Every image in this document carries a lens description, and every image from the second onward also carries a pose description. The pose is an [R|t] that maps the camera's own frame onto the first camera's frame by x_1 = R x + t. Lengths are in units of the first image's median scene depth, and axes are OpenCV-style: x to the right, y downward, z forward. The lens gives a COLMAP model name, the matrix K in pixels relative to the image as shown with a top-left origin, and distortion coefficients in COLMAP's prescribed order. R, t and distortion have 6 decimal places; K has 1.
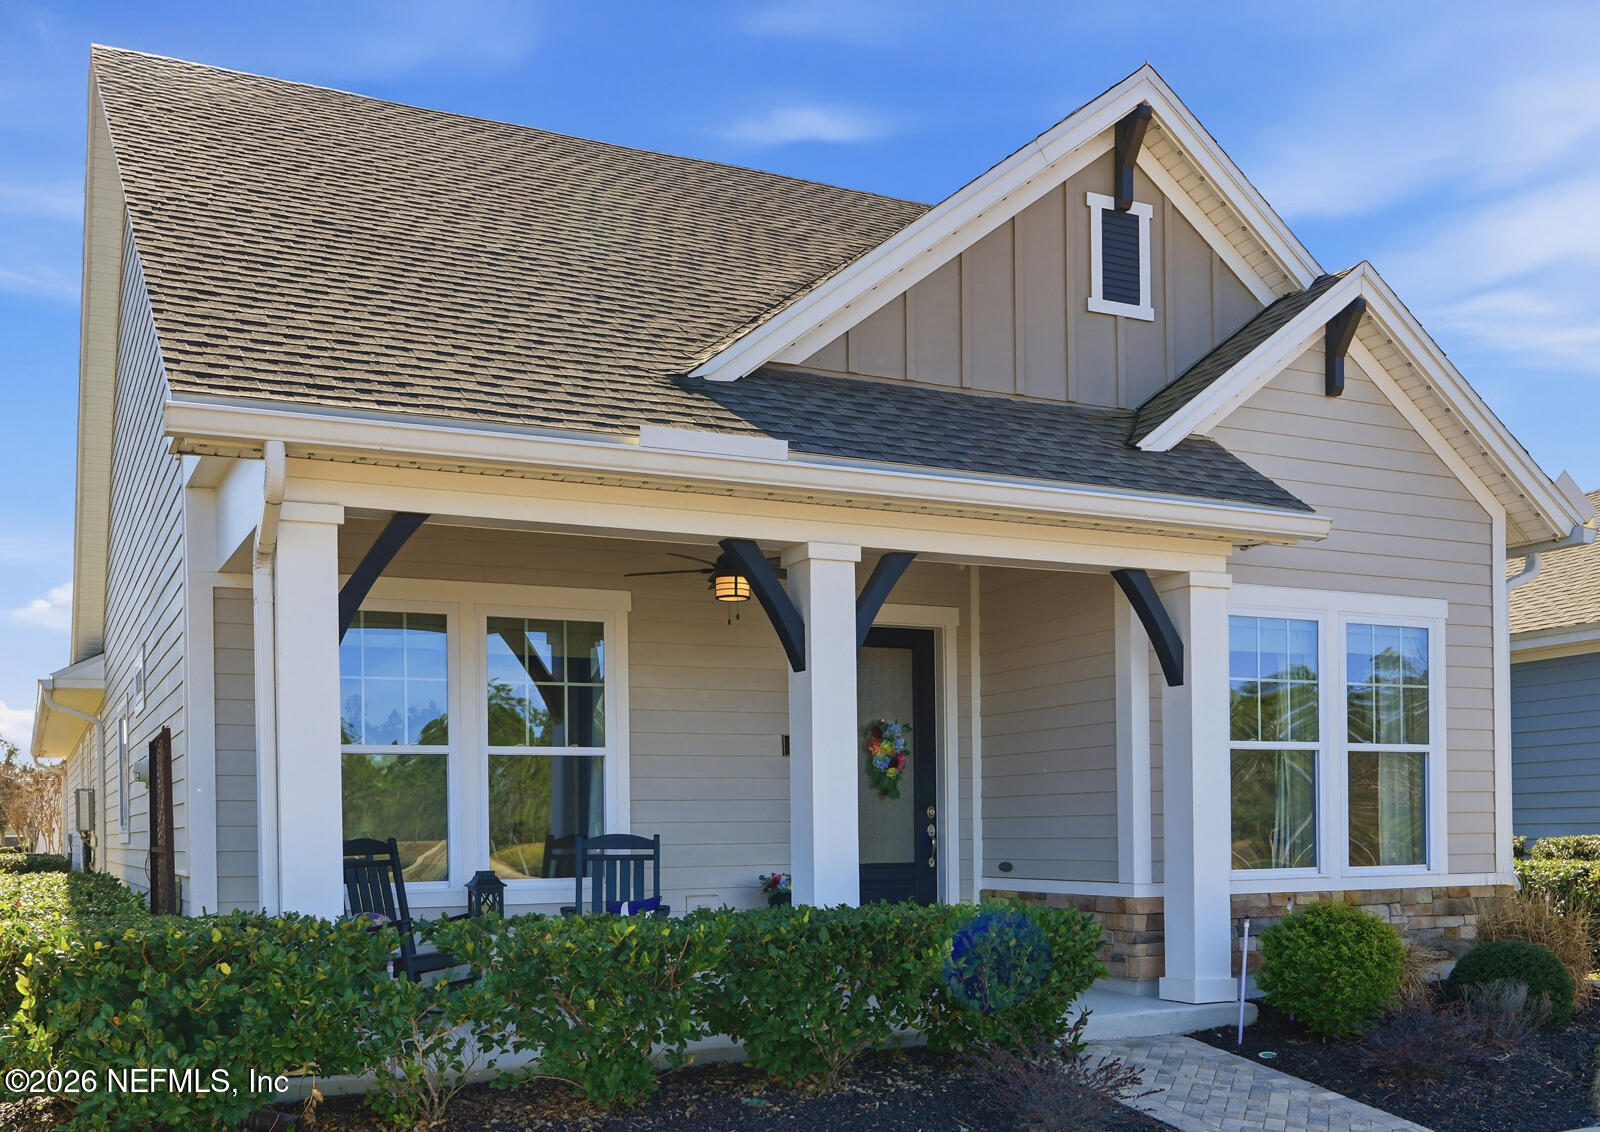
lens RADIAL K [[1544.5, 0, 799.2], [0, 1544.5, 573.5], [0, 0, 1]] dist [-0.002885, -0.003749]
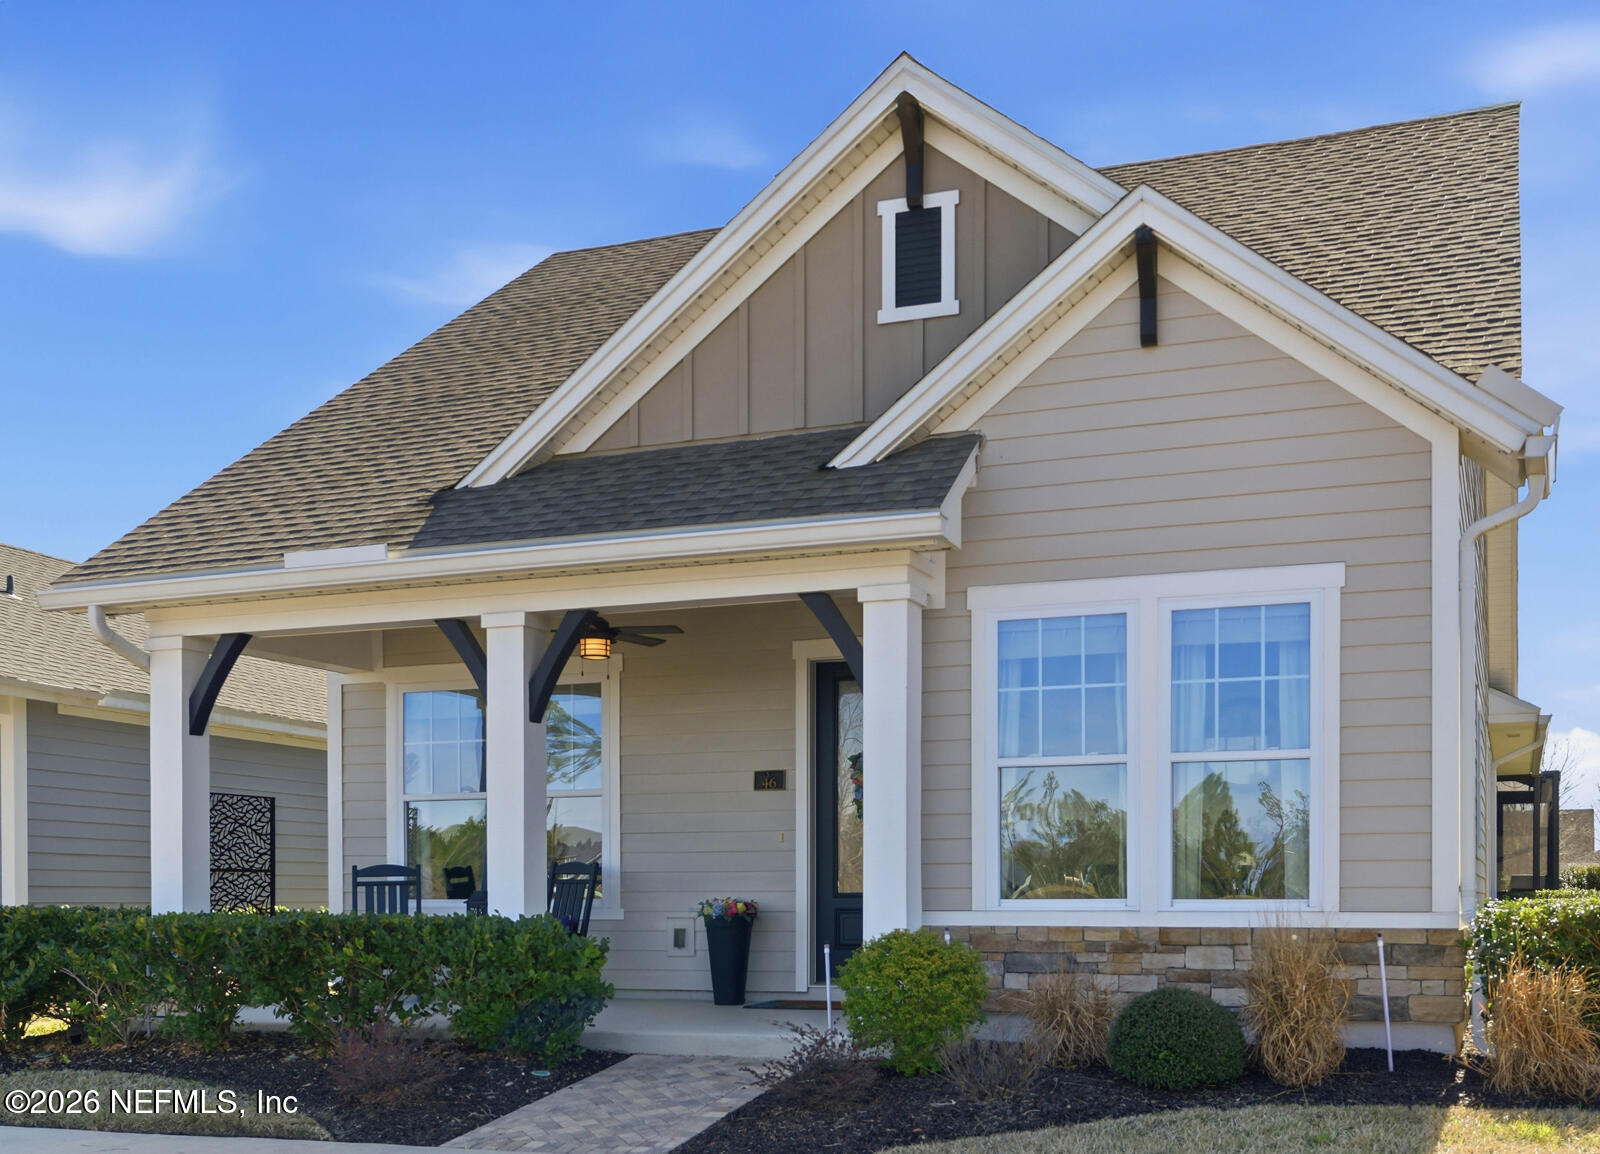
lens RADIAL K [[1727.9, 0, 797.4], [0, 1727.9, 568.9], [0, 0, 1]] dist [-0.000930, -0.004275]
pose [[0.675953, -0.127844, -0.725771, 0.939667], [0.115058, 0.991069, -0.067416, 0.051484], [0.727908, -0.037936, 0.684625, 0.212928]]
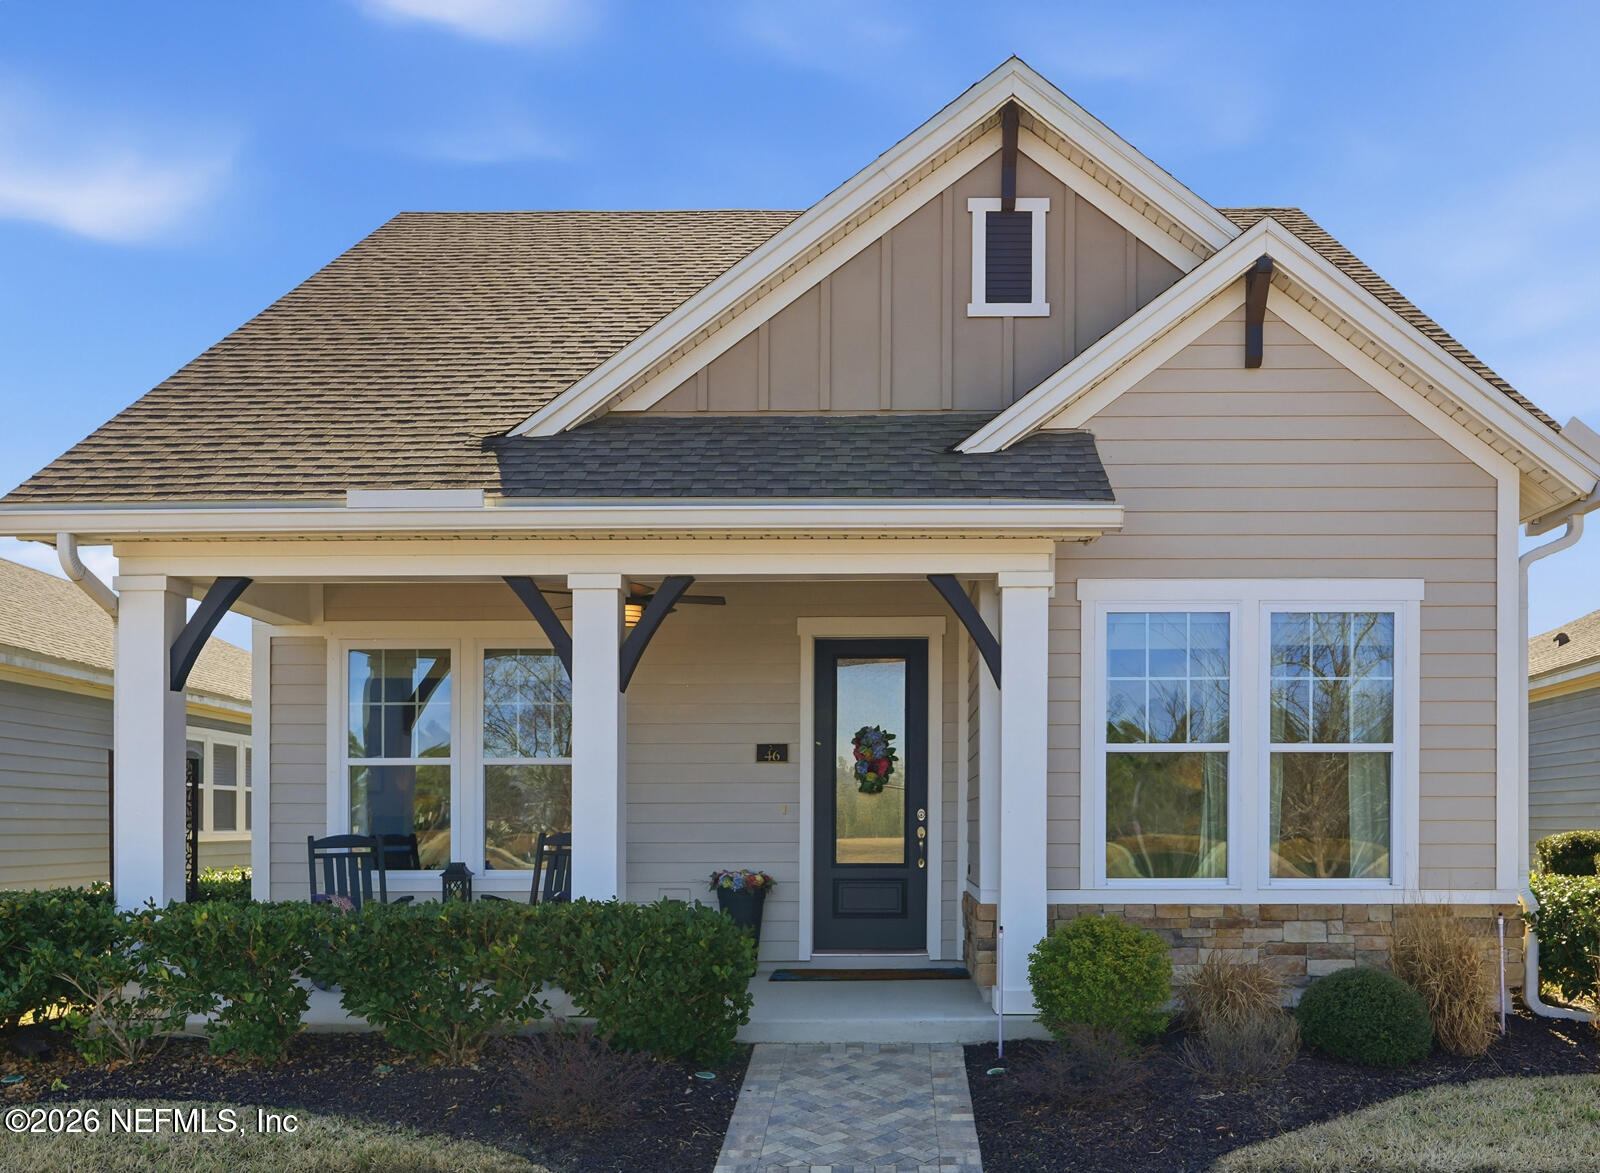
lens RADIAL K [[1420.0, 0, 852.5], [0, 1420.0, 590.3], [0, 0, 1]] dist [-0.001446, 0.005021]
pose [[0.897071, -0.062536, -0.437440, 0.520258], [0.064053, 0.997883, -0.011301, 0.012838], [0.437220, -0.017881, 0.899177, 0.137453]]
